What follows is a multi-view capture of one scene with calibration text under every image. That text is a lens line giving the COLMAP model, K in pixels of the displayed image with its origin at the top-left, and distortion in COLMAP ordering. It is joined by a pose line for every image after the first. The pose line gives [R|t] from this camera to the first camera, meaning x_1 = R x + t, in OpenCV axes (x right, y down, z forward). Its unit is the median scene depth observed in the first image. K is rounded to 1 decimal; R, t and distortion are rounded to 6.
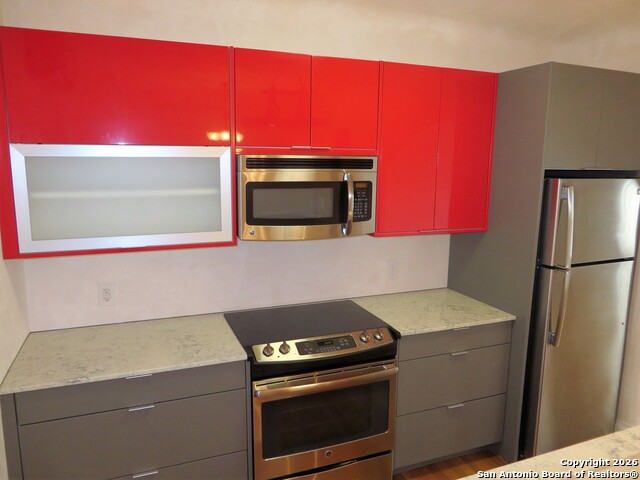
lens RADIAL K [[477.2, 0, 320.0], [0, 477.2, 240.0], [0, 0, 1]] dist [-0.004376, -0.004019]
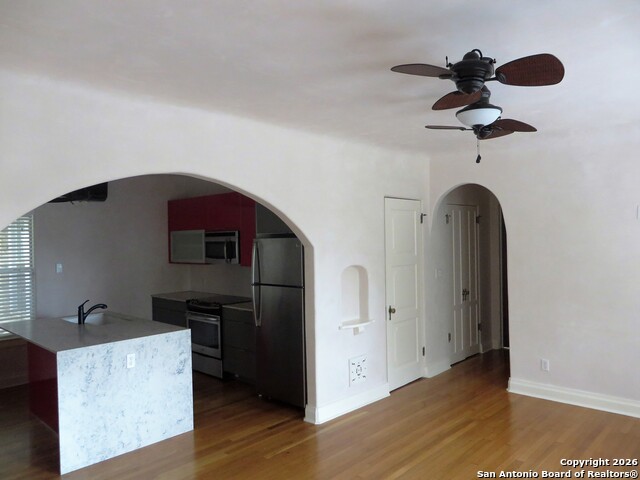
lens RADIAL K [[477.2, 0, 320.0], [0, 477.2, 240.0], [0, 0, 1]] dist [-0.004376, -0.004019]
pose [[0.411577, -0.015615, -0.911241, 2.581303], [-0.127882, 0.988972, -0.074707, -0.009418], [0.902358, 0.147279, 0.405041, 0.459640]]
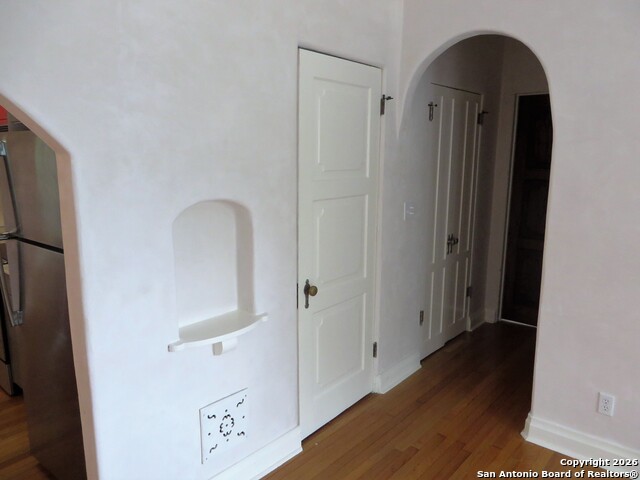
lens RADIAL K [[477.2, 0, 320.0], [0, 477.2, 240.0], [0, 0, 1]] dist [-0.004376, -0.004019]
pose [[0.457591, 0.154213, -0.875688, 1.664698], [-0.148804, 0.984237, 0.095572, -0.112322], [0.876623, 0.086573, 0.473326, 1.182099]]
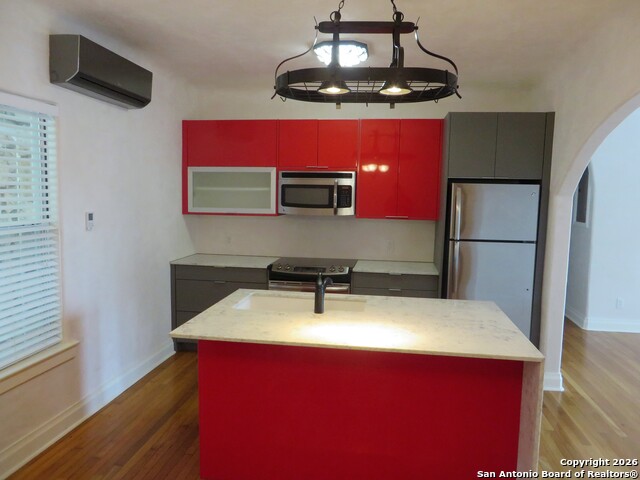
lens RADIAL K [[477.2, 0, 320.0], [0, 477.2, 240.0], [0, 0, 1]] dist [-0.004376, -0.004019]
pose [[0.863674, 0.054571, -0.501089, 0.974697], [-0.093310, 0.994249, -0.052551, 0.196412], [0.495339, 0.092143, 0.863799, -0.616497]]
